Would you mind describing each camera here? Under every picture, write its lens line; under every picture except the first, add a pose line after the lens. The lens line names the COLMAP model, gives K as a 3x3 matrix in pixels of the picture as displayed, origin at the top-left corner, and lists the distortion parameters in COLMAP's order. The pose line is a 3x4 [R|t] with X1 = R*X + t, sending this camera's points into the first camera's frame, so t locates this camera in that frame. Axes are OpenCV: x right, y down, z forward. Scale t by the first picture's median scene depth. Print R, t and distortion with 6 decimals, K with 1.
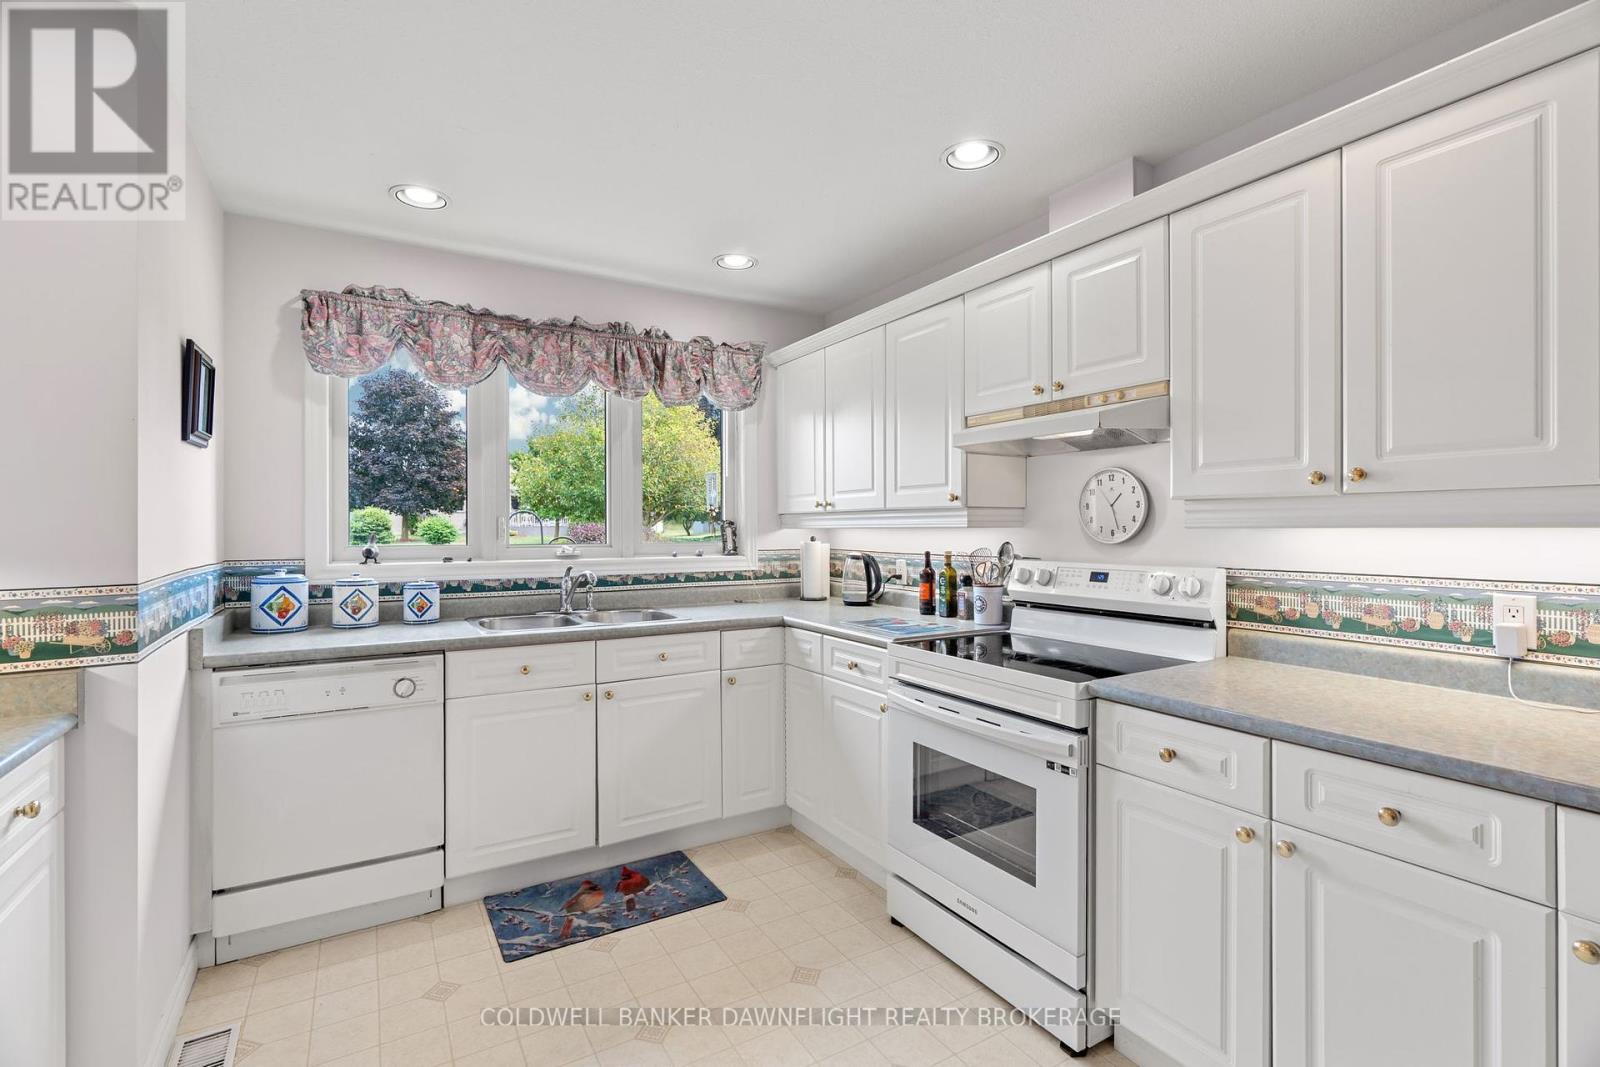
lens RADIAL K [[728.3, 0, 798.5], [0, 728.3, 522.9], [0, 0, 1]] dist [-0.014280, 0.005843]
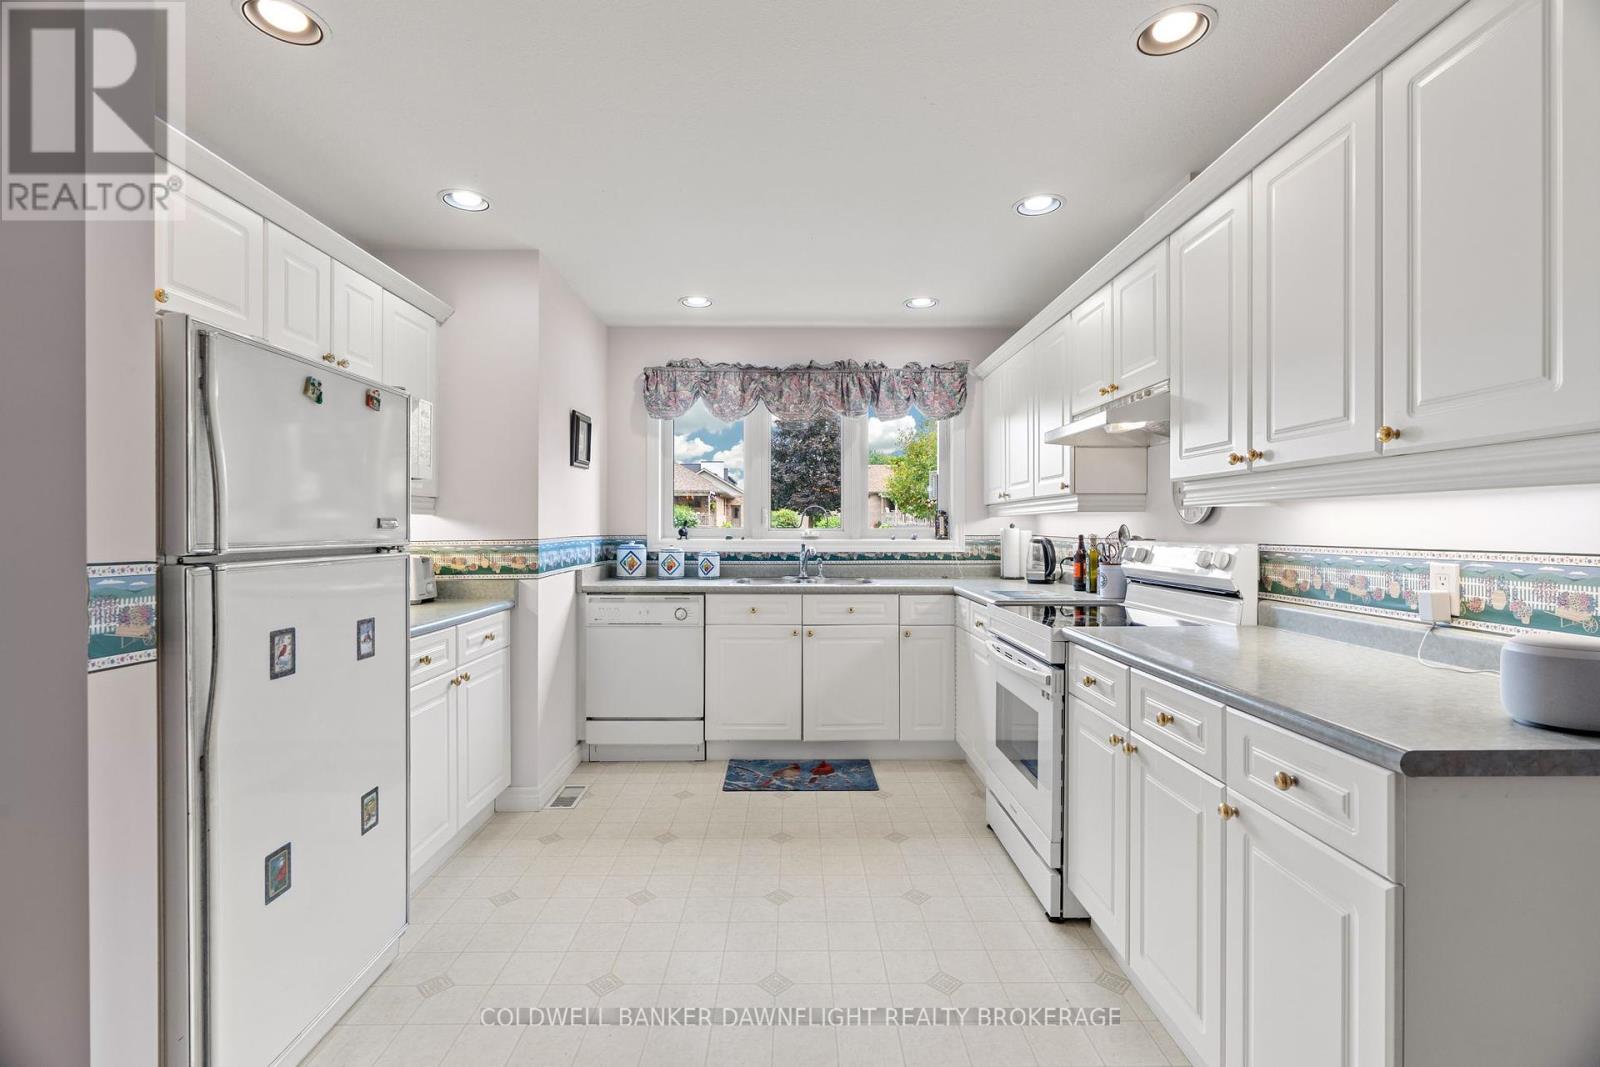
lens RADIAL K [[728.3, 0, 798.5], [0, 728.3, 522.9], [0, 0, 1]] dist [-0.014280, 0.005843]
pose [[0.860599, -0.001927, -0.509279, 0.423928], [0.001509, 0.999998, -0.001235, 0.024444], [0.509281, 0.000295, 0.860600, -0.212097]]
